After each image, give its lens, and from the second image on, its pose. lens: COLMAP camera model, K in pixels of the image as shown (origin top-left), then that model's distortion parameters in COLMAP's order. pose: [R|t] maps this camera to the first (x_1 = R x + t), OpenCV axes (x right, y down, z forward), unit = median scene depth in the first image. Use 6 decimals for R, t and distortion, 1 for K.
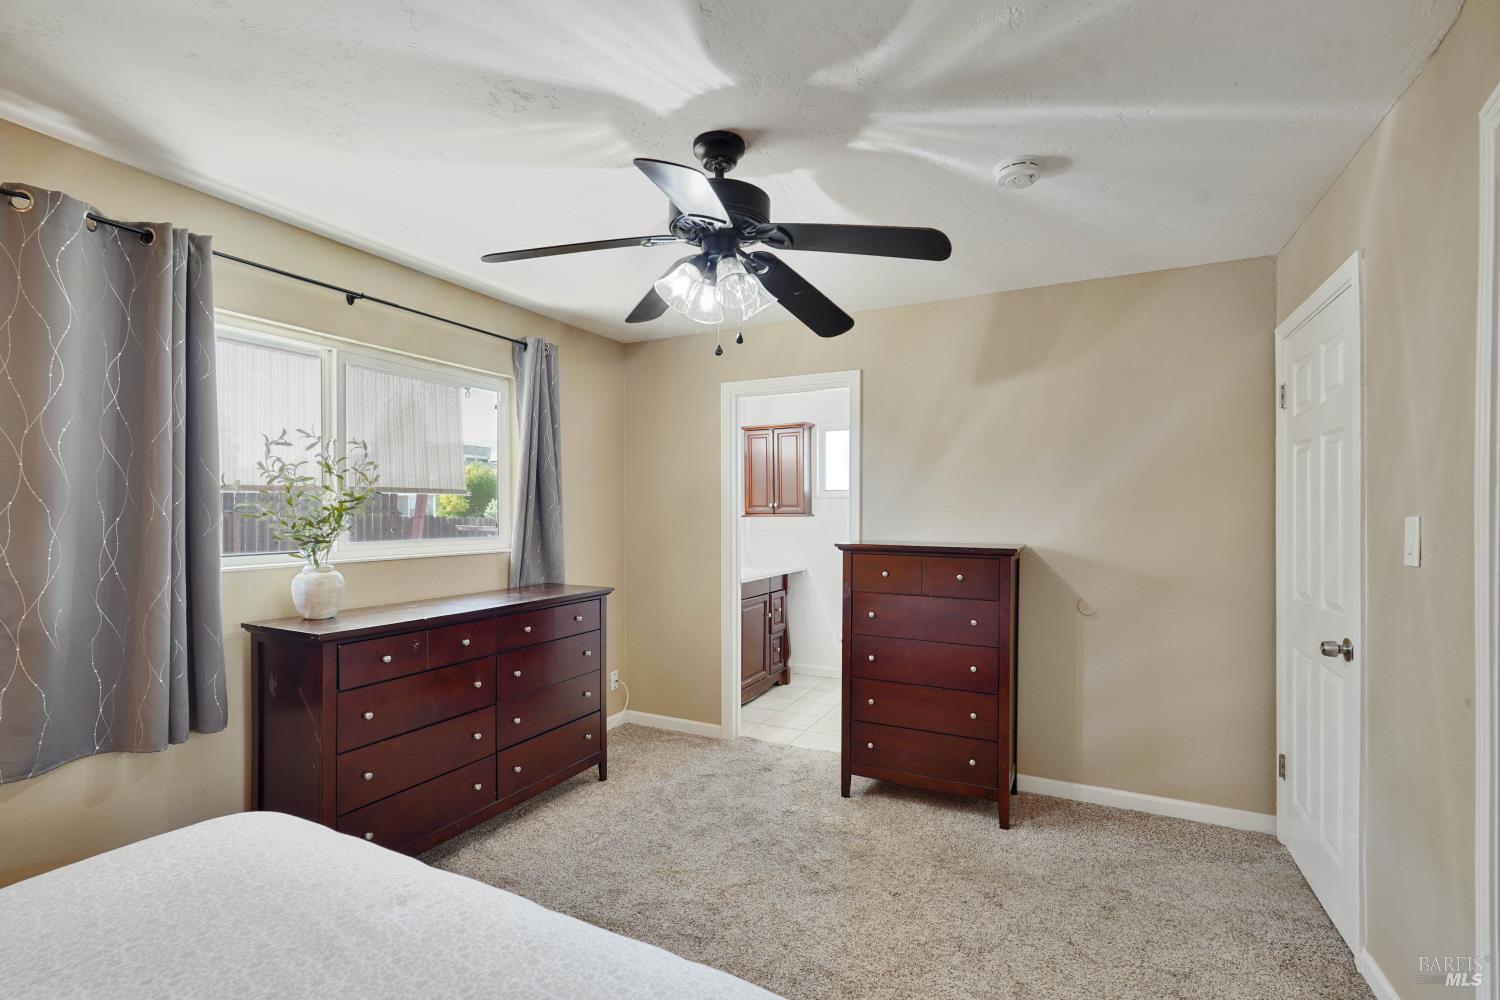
lens RADIAL K [[677.1, 0, 750.0], [0, 677.1, 500.0], [0, 0, 1]] dist [-0.001936, 0.000364]
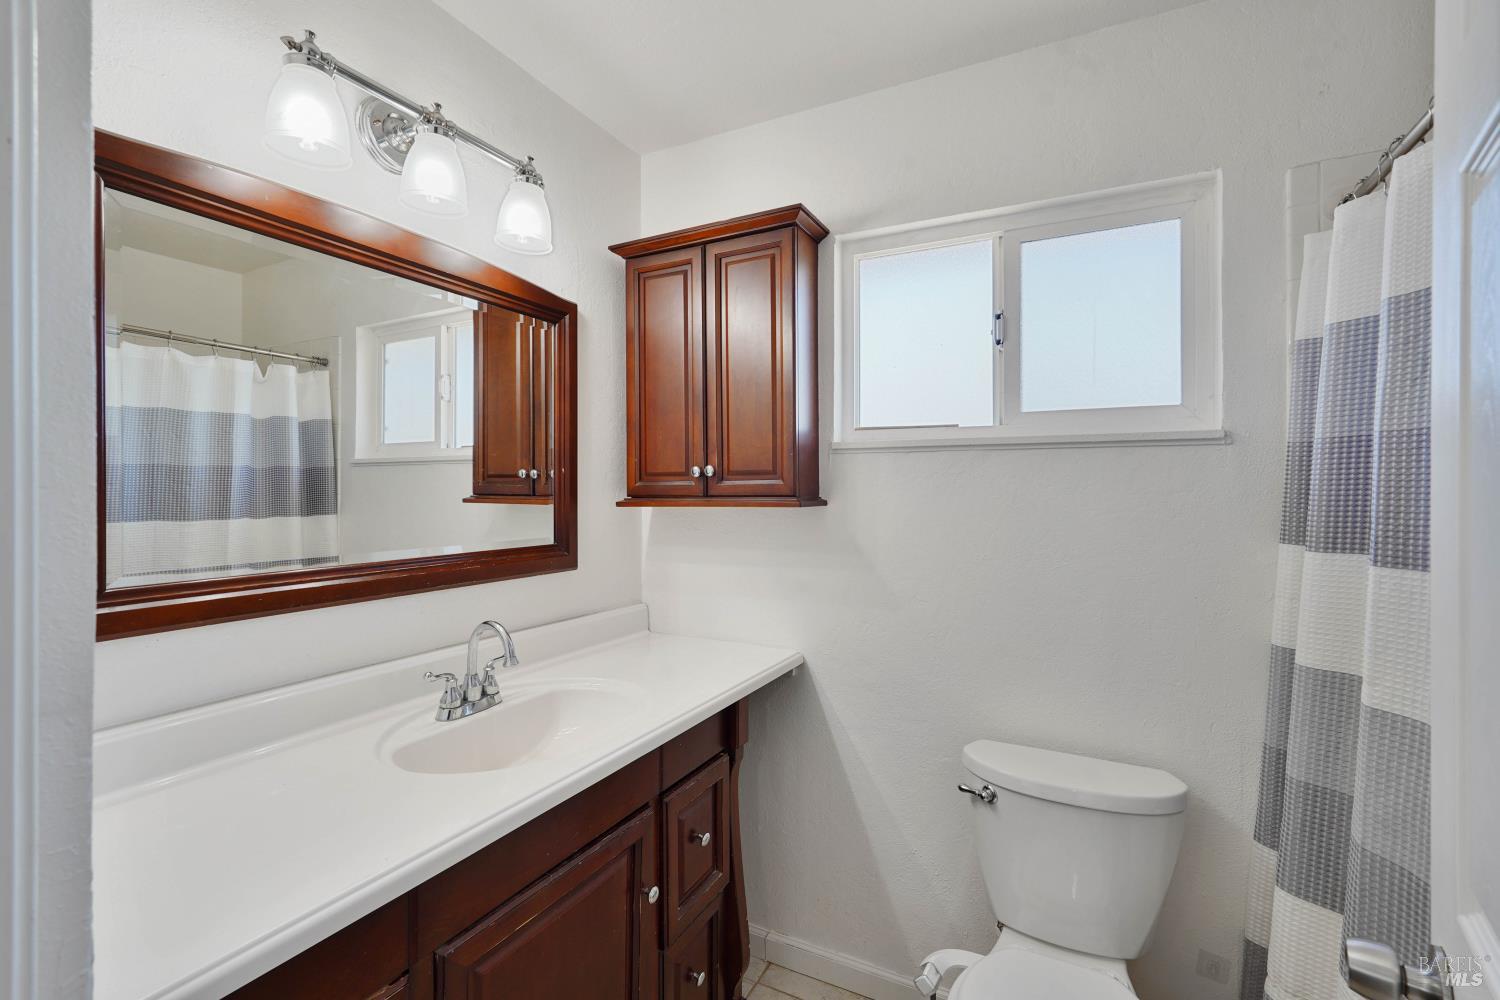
lens RADIAL K [[677.1, 0, 750.0], [0, 677.1, 500.0], [0, 0, 1]] dist [-0.001936, 0.000364]
pose [[0.999837, 0.005047, 0.017306, 0.051854], [-0.005012, 0.999985, -0.002084, 0.022113], [-0.017316, 0.001997, 0.999848, 0.667235]]
